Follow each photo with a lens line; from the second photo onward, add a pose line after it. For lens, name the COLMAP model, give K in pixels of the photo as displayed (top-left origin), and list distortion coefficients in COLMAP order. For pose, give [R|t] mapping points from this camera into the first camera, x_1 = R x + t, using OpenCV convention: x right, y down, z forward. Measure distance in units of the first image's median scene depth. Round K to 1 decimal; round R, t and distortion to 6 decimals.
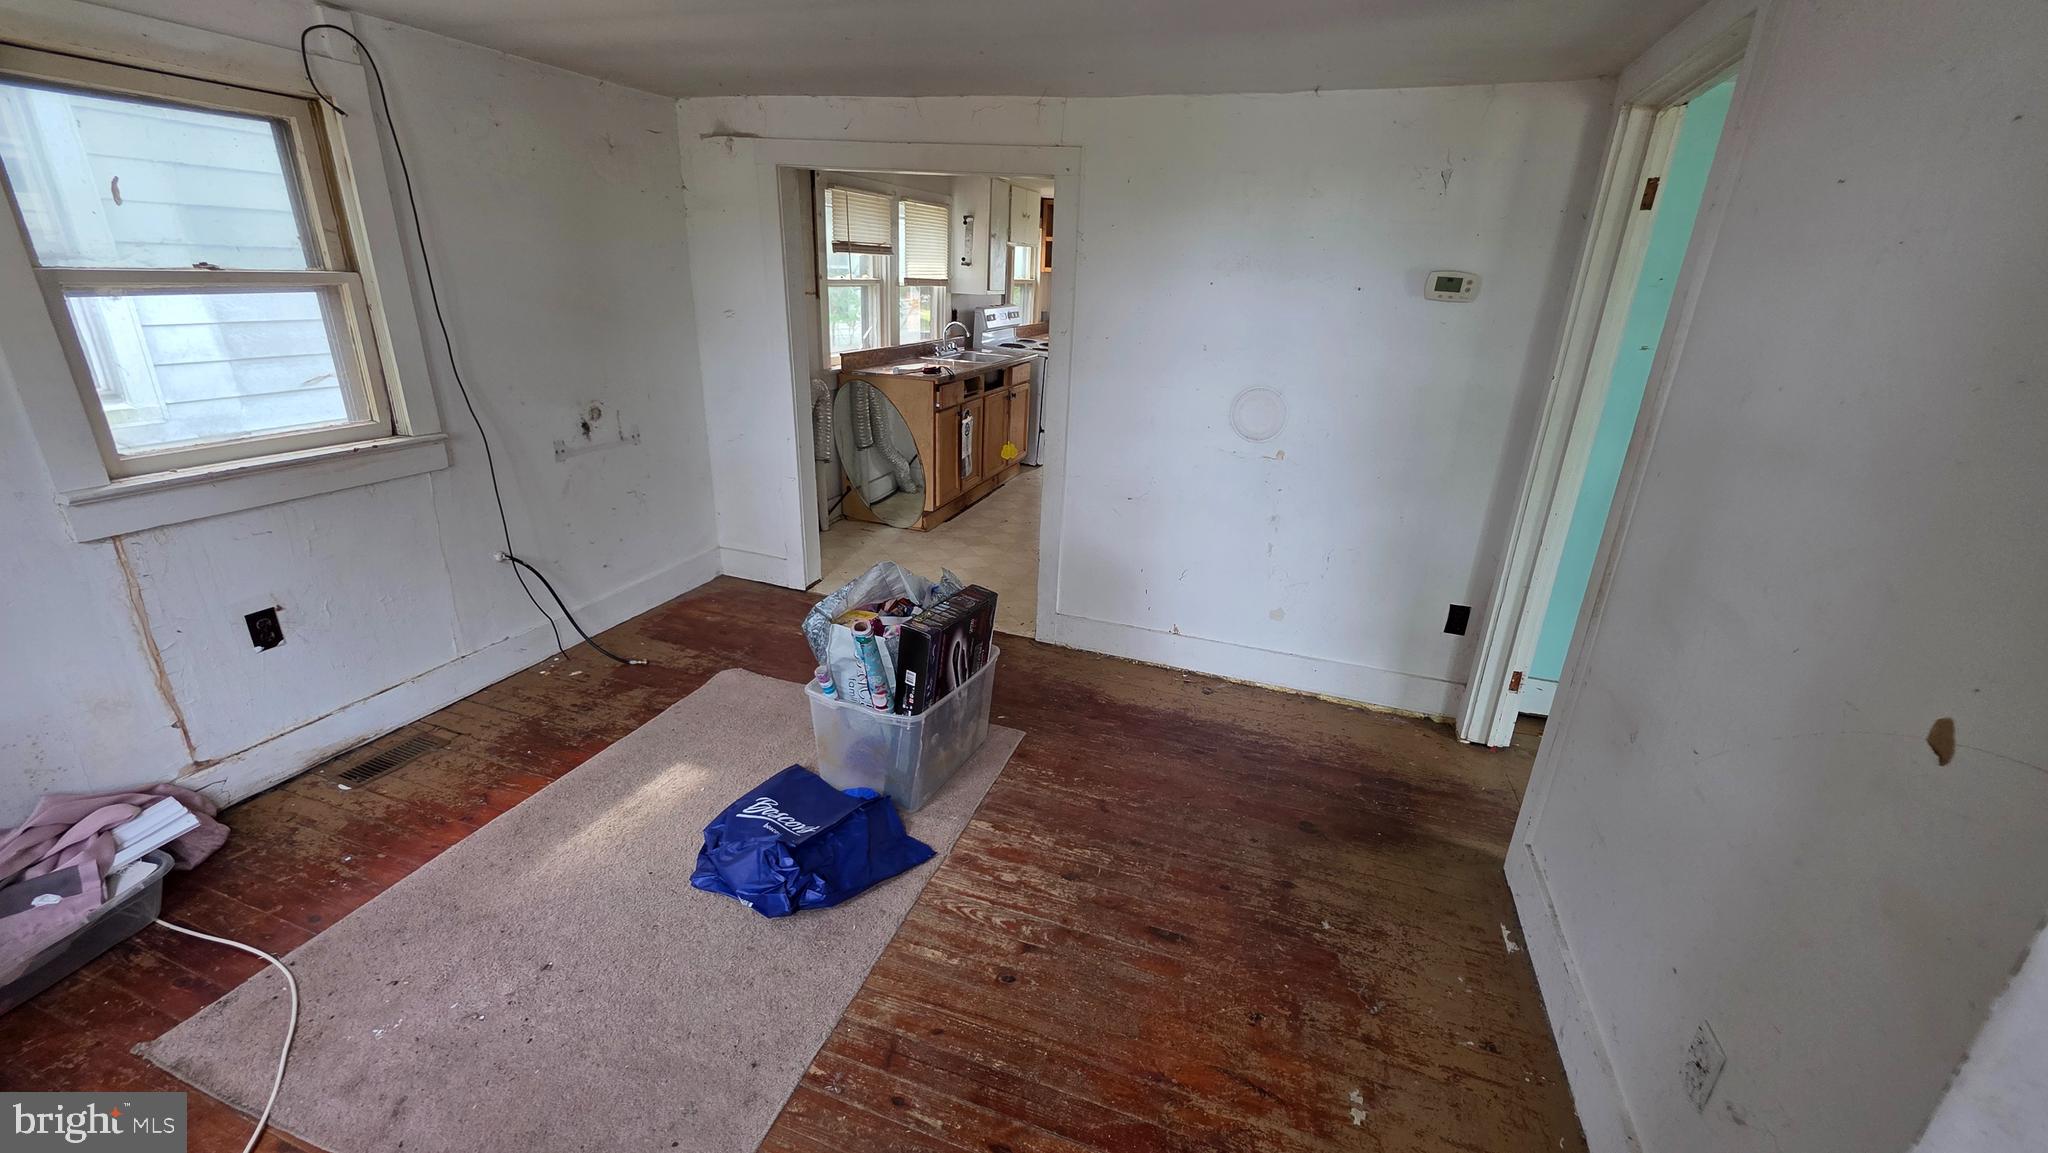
lens RADIAL K [[818.1, 0, 1016.5], [0, 818.1, 575.2], [0, 0, 1]] dist [0.001049, -0.000117]
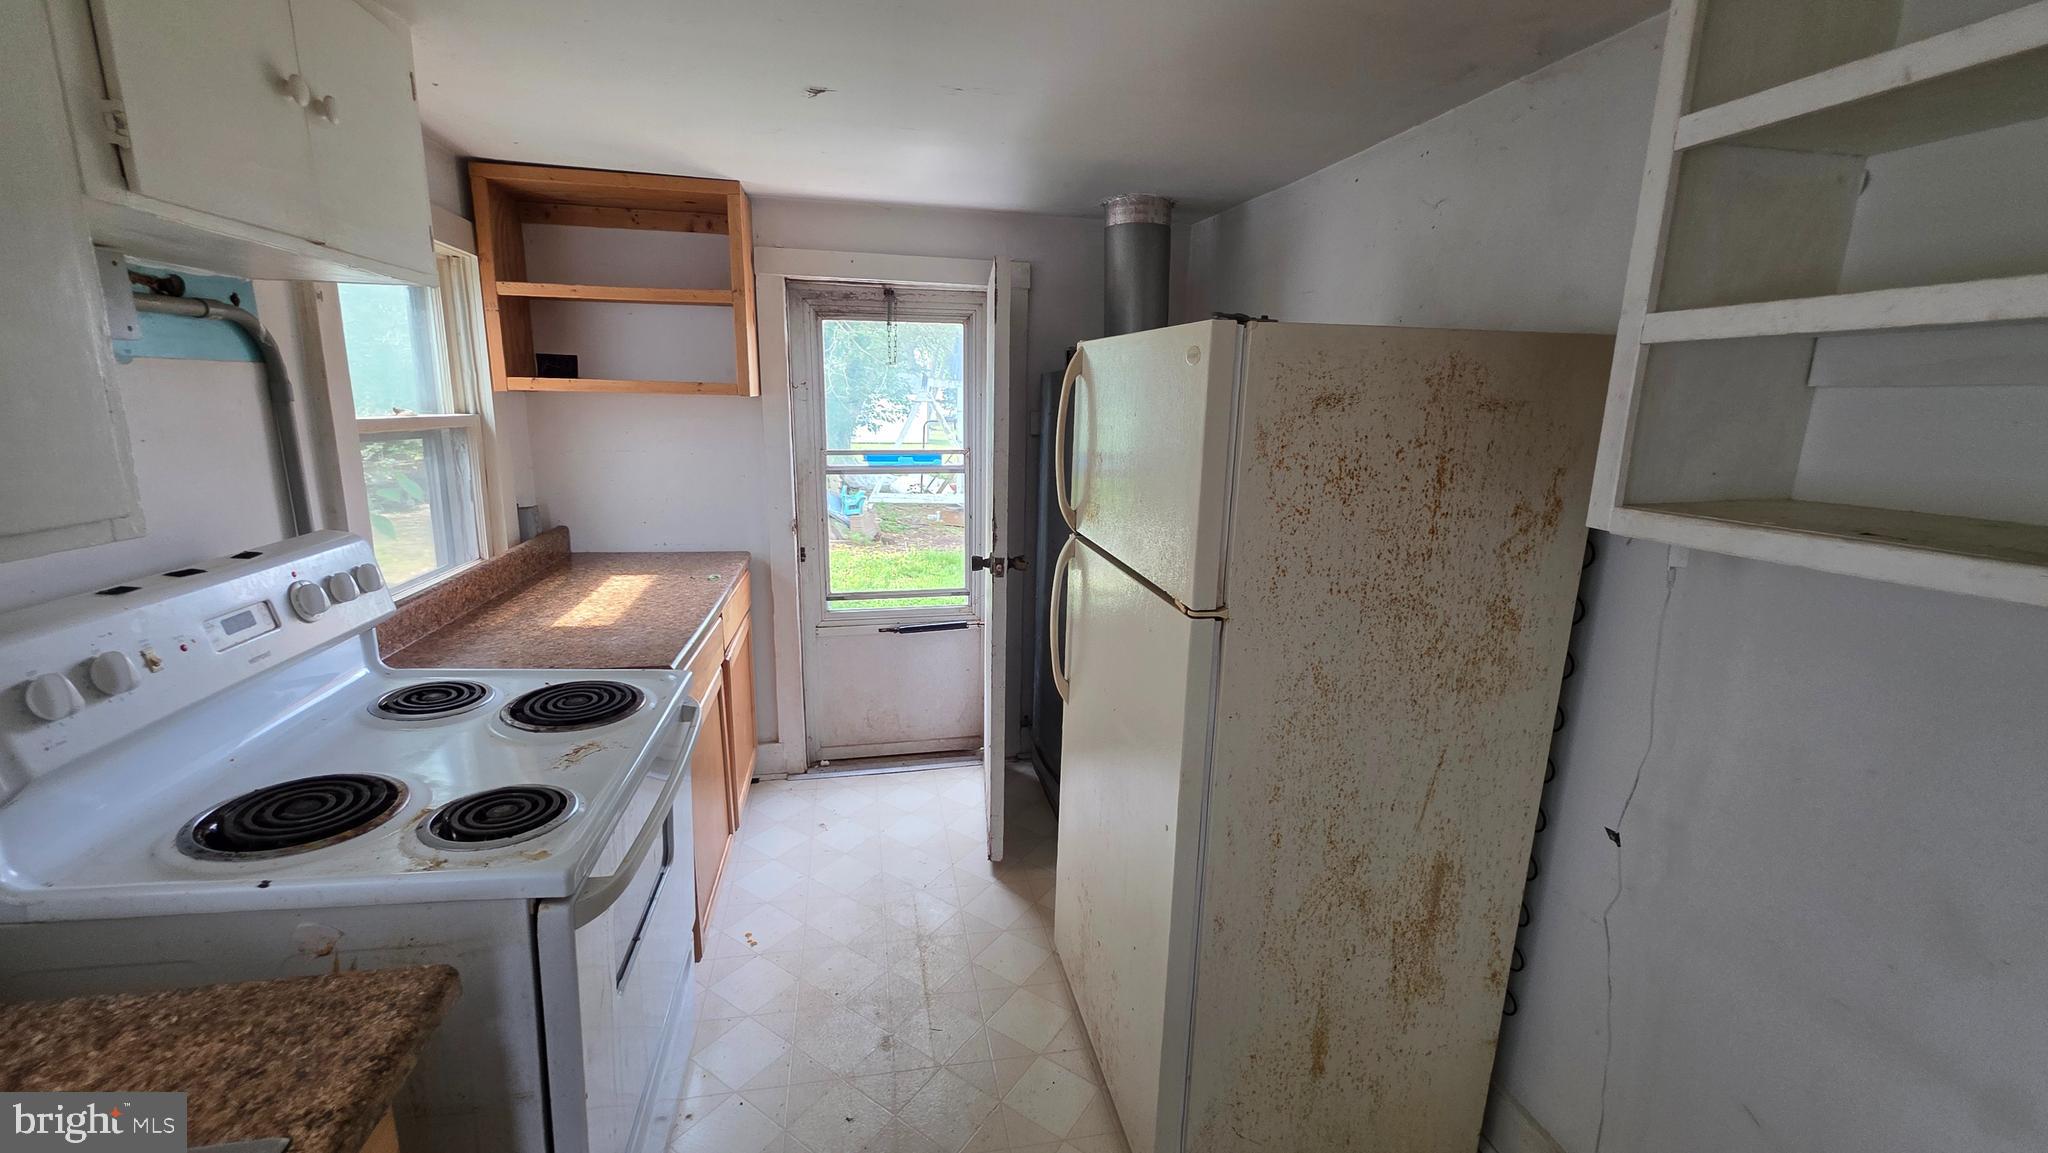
lens RADIAL K [[818.1, 0, 1027.9], [0, 818.1, 581.3], [0, 0, 1]] dist [0.001049, -0.000117]
pose [[0.858464, -0.109736, 0.500997, 0.125977], [0.172747, 0.981631, -0.080993, -0.757482], [-0.482906, 0.156075, 0.861651, 2.037509]]
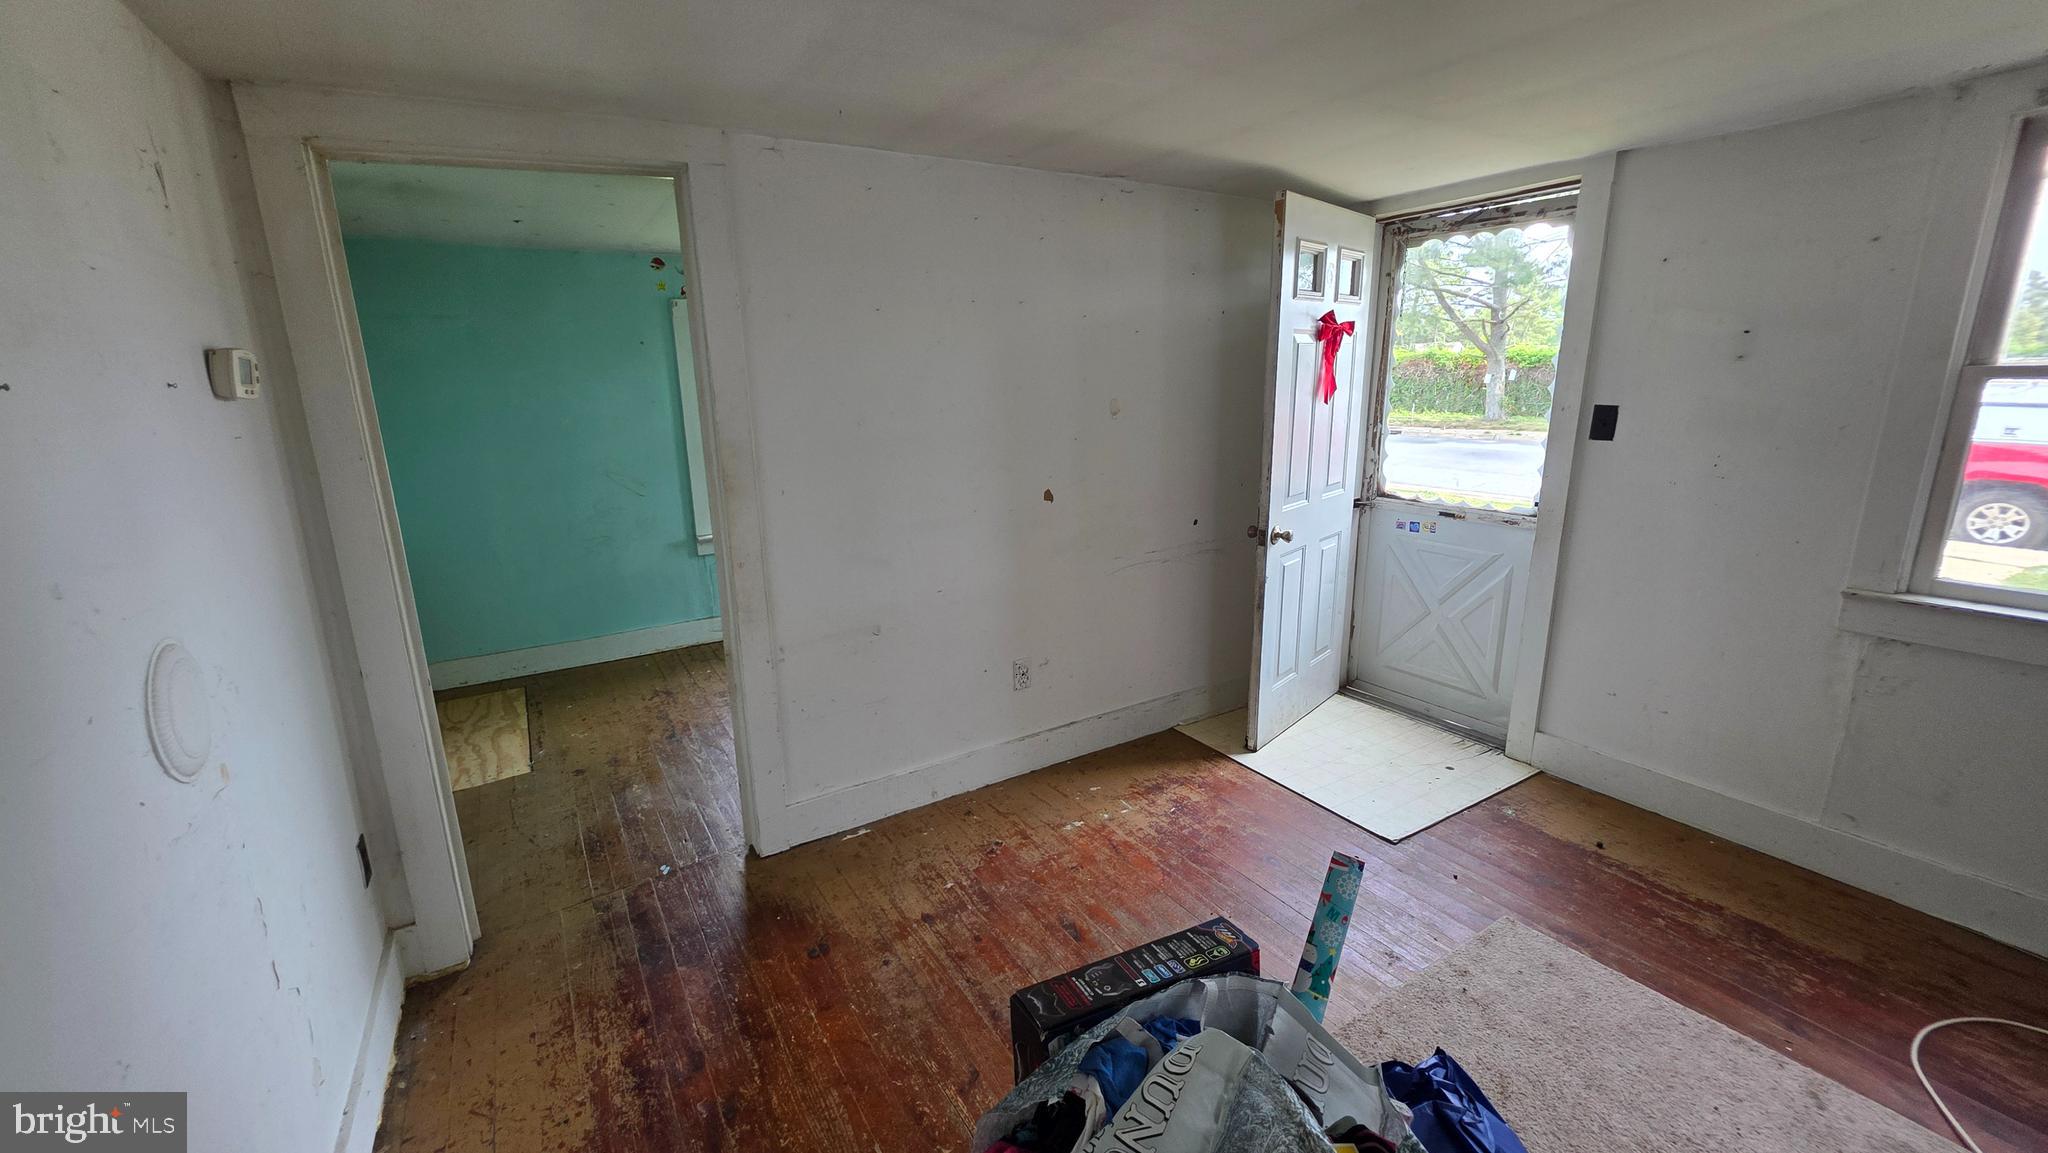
lens RADIAL K [[818.1, 0, 1019.5], [0, 818.1, 573.8], [0, 0, 1]] dist [0.001049, -0.000117]
pose [[-0.779004, -0.170069, 0.603515, -0.280499], [0.209927, 0.836225, 0.506615, -0.435438], [-0.590834, 0.521349, -0.615720, 1.173007]]
